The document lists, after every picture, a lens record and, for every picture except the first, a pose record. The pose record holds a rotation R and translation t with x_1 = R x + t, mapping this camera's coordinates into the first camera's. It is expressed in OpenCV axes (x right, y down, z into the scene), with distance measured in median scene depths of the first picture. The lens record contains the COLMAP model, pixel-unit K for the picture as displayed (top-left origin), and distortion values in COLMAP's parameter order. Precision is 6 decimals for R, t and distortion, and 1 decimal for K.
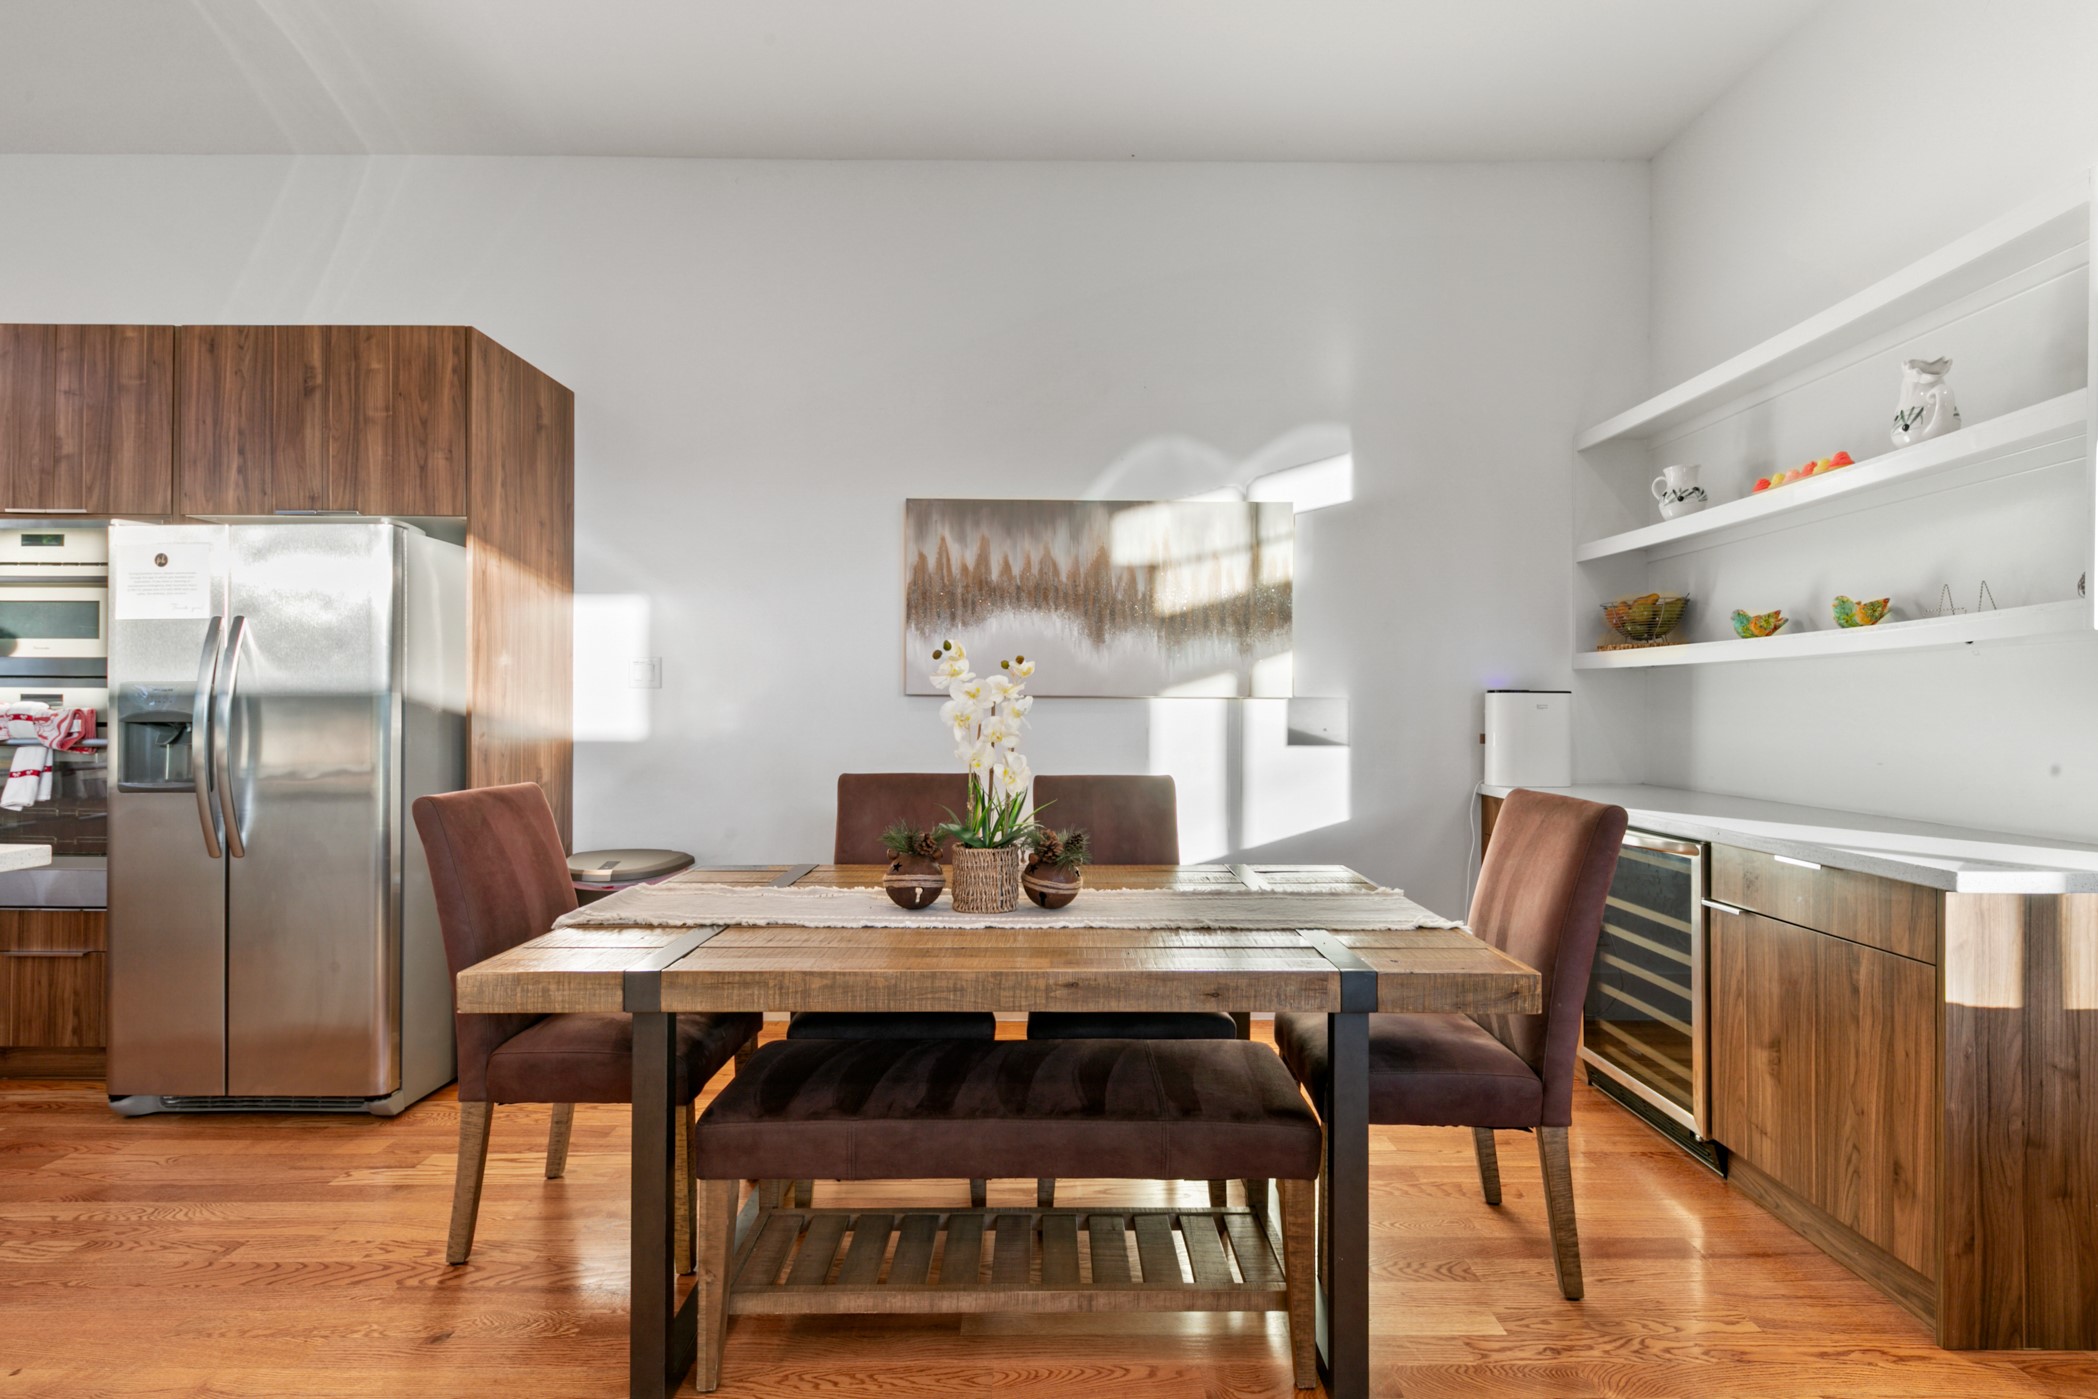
lens RADIAL K [[923.7, 0, 1052.3], [0, 923.7, 708.9], [0, 0, 1]] dist [0.009668, -0.003851]
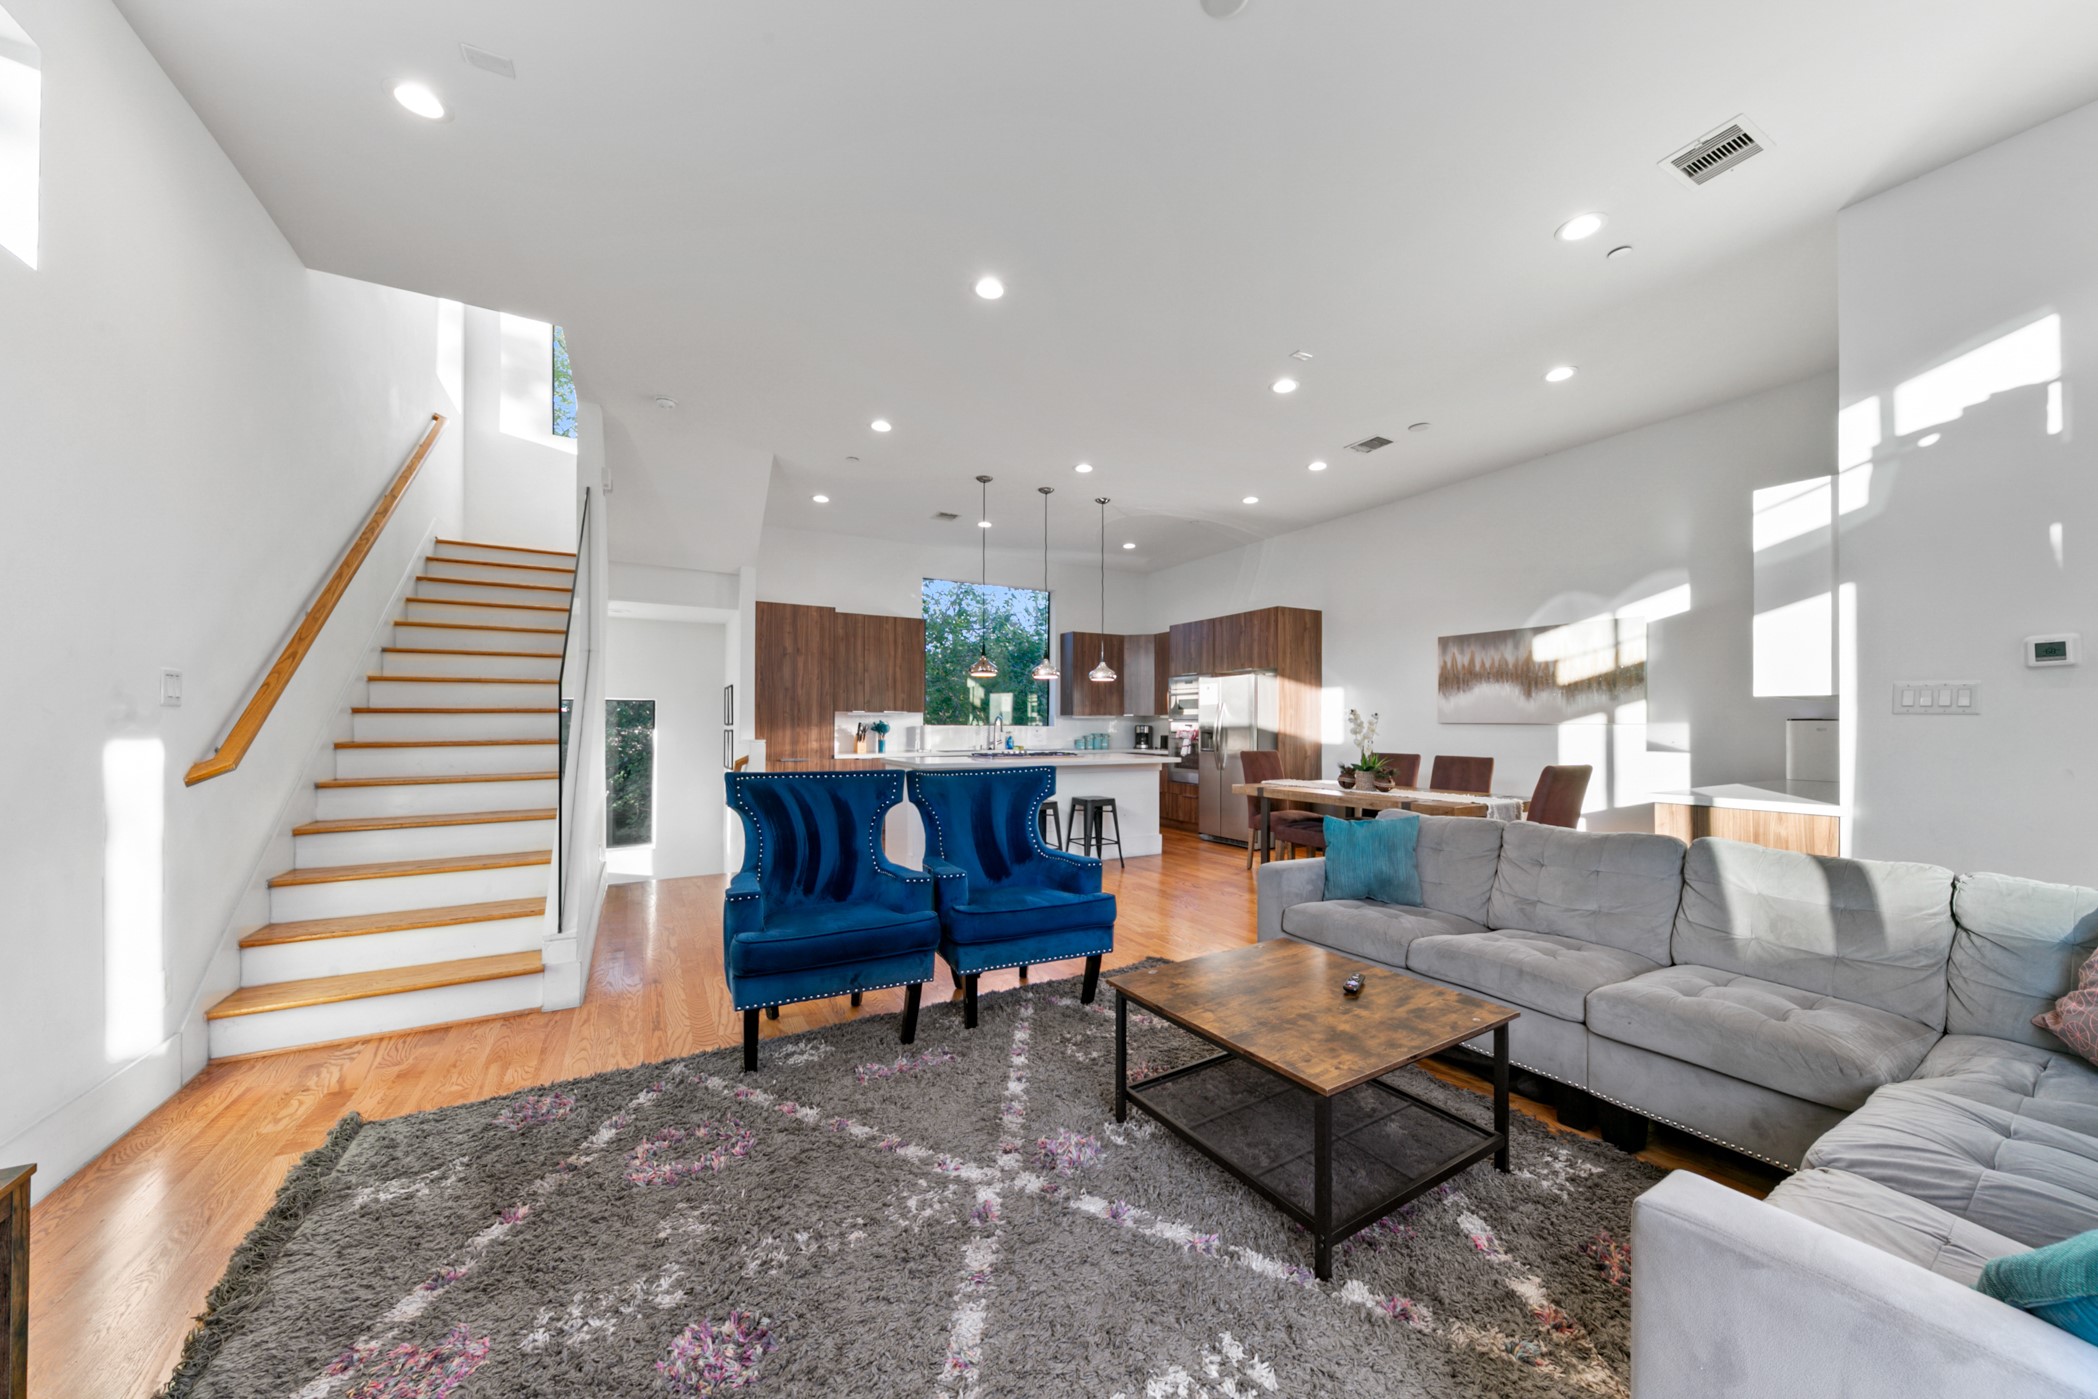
lens RADIAL K [[724.8, 0, 1058.1], [0, 724.8, 713.2], [0, 0, 1]] dist [-0.001911, -0.000653]
pose [[0.491107, -0.016039, -0.870951, 1.120809], [-0.003000, 0.999793, -0.020103, -0.001834], [0.871094, 0.012486, 0.490958, -0.827983]]
